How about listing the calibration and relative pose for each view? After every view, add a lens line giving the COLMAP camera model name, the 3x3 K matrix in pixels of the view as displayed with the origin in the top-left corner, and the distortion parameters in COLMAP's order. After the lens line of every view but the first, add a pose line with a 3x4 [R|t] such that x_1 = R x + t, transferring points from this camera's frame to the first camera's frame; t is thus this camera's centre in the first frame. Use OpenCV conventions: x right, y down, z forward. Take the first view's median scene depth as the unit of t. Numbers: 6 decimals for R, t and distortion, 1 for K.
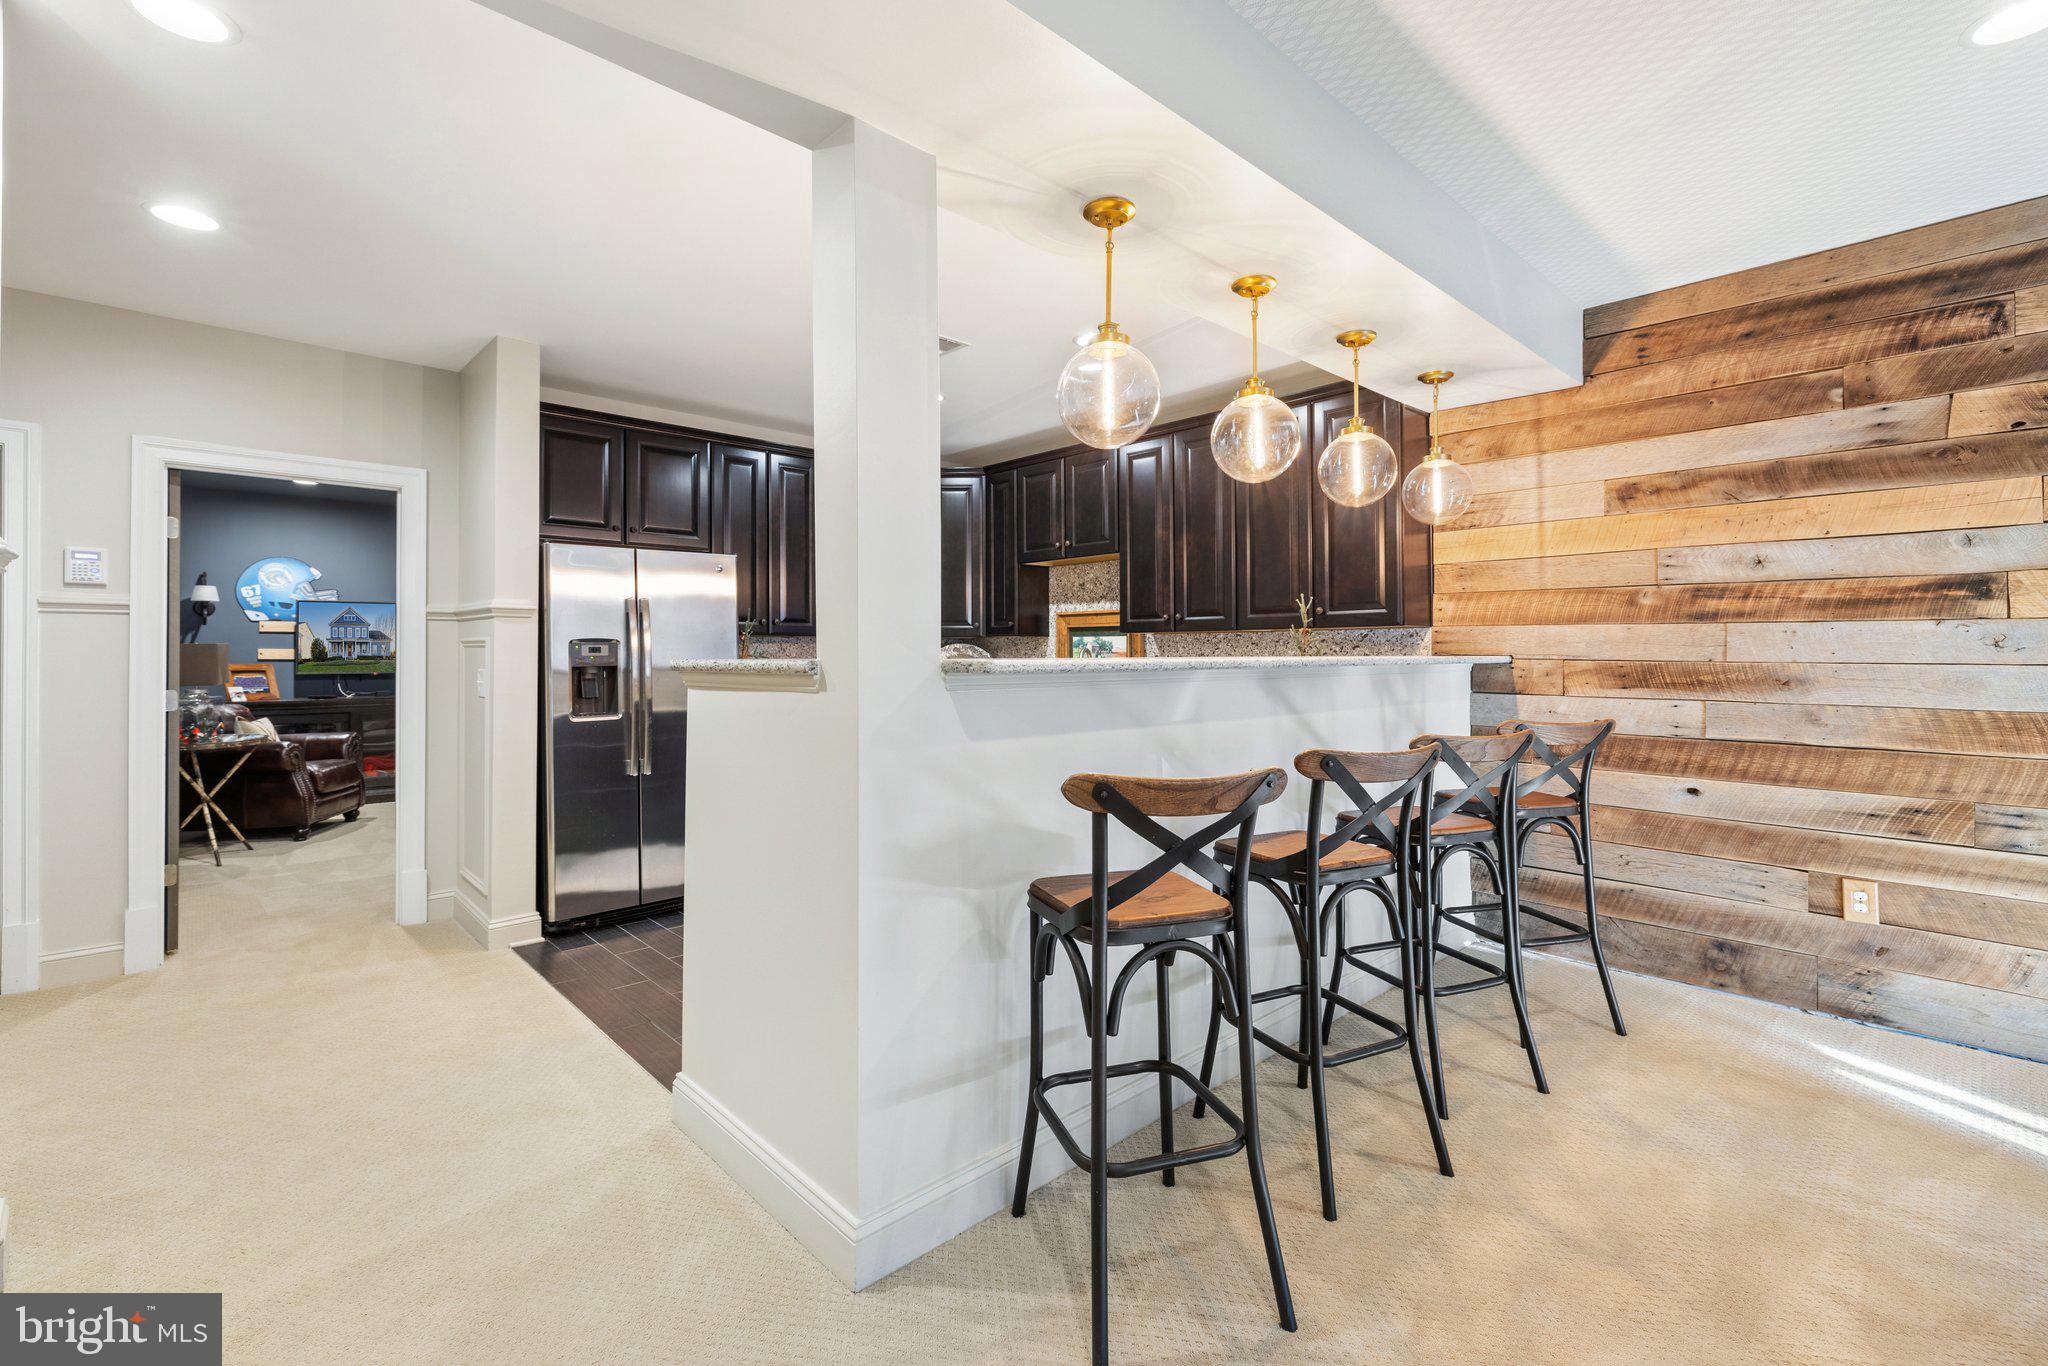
lens RADIAL K [[896.5, 0, 1021.7], [0, 896.5, 643.9], [0, 0, 1]] dist [0.003695, 0.000396]
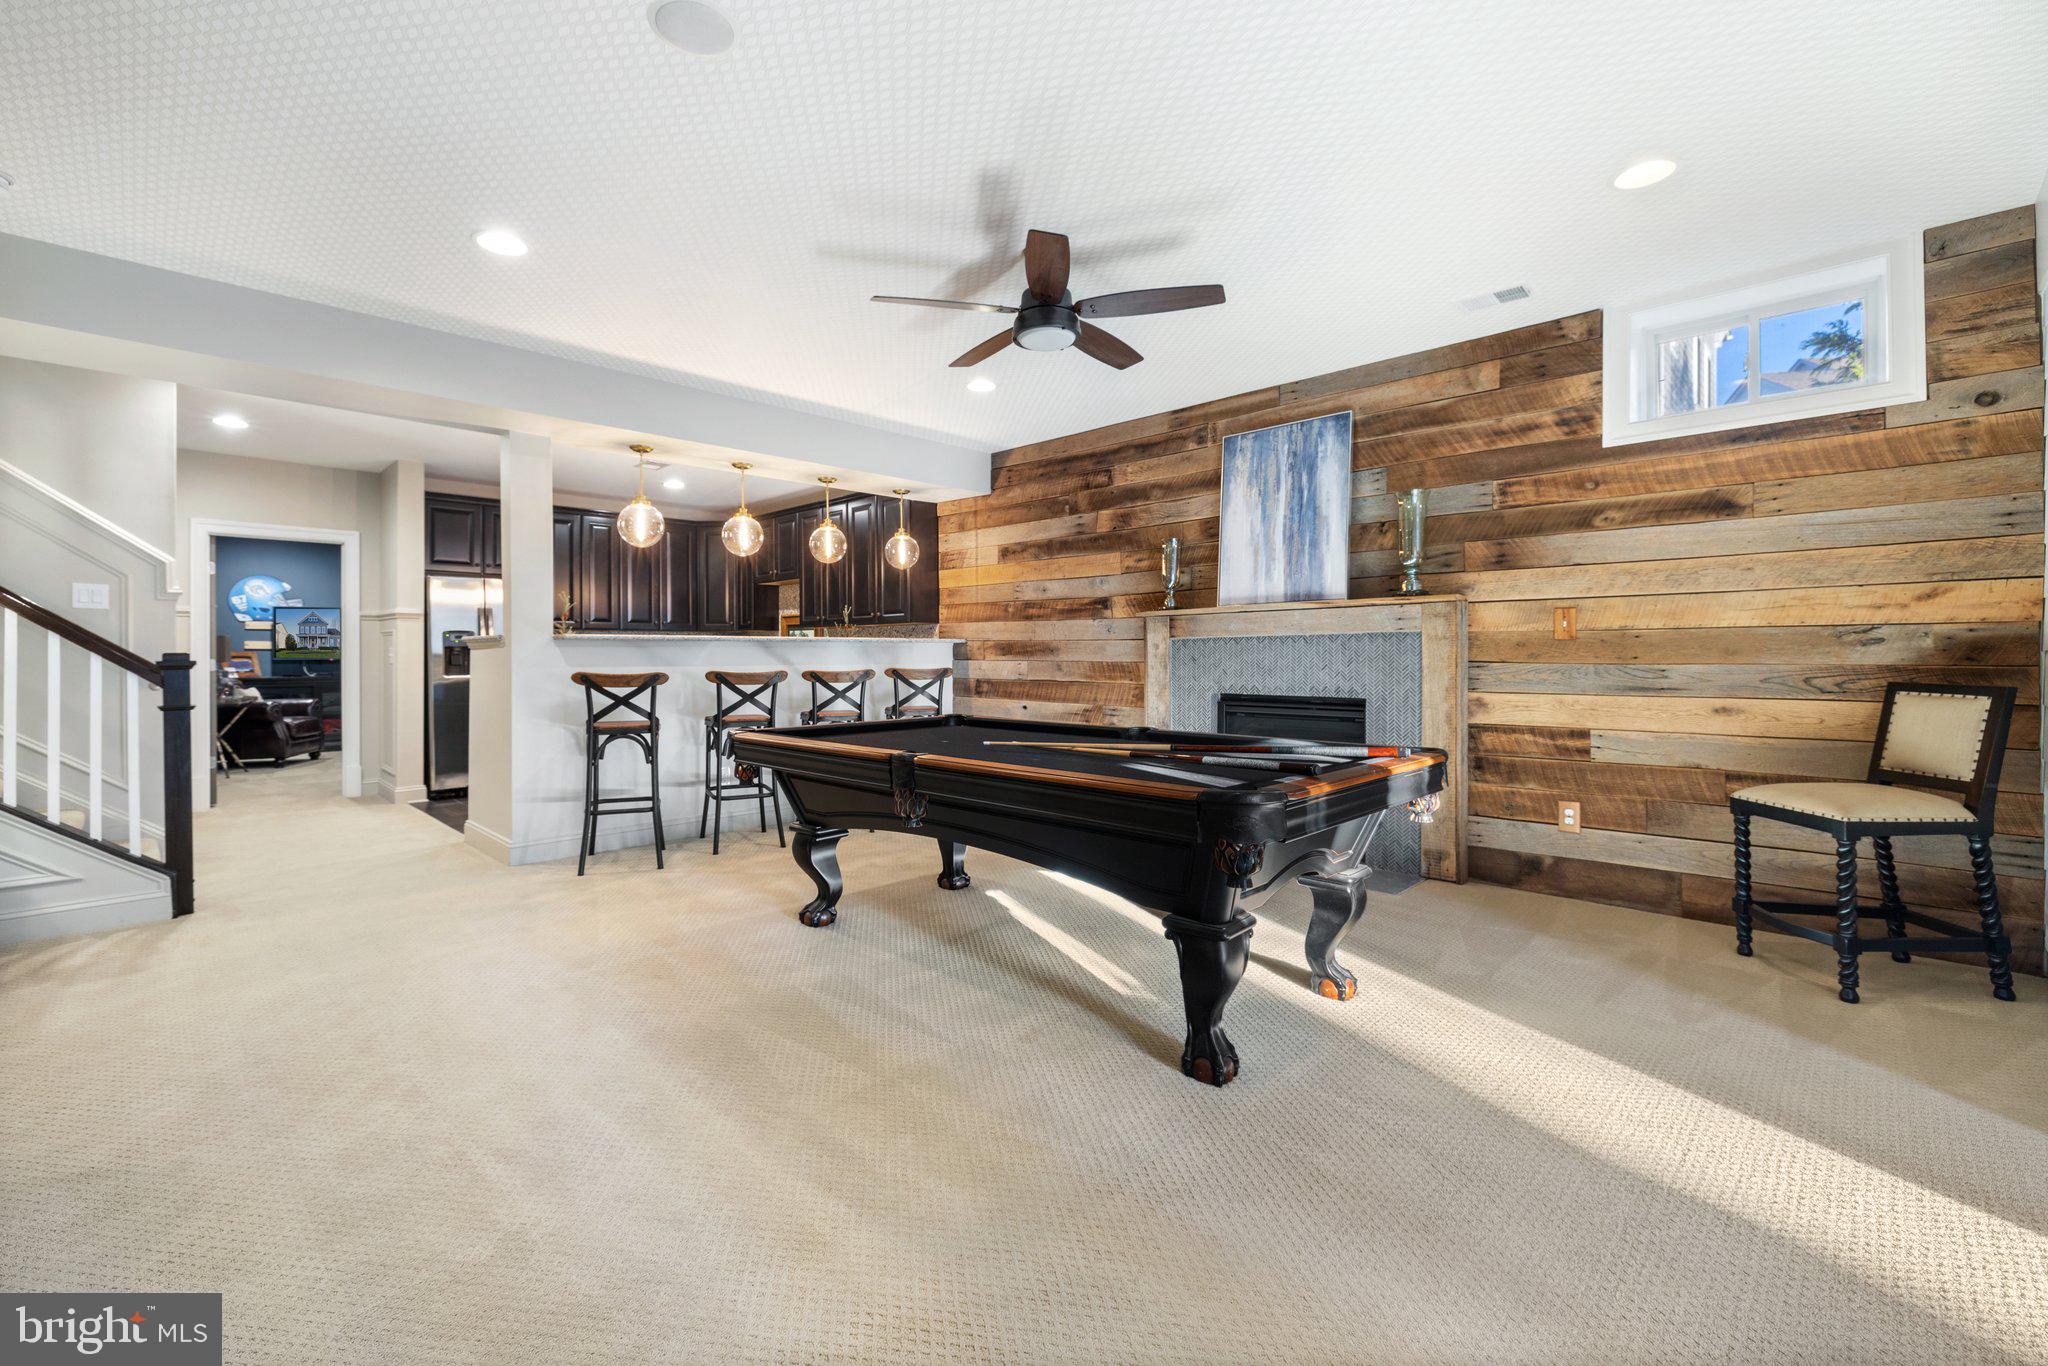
lens RADIAL K [[865.0, 0, 1007.1], [0, 865.0, 651.2], [0, 0, 1]] dist [0.001696, -0.000060]
pose [[0.999350, -0.001656, 0.036003, 0.590872], [0.001394, 0.999972, 0.007296, 0.026527], [-0.036014, -0.007241, 0.999325, -0.802252]]
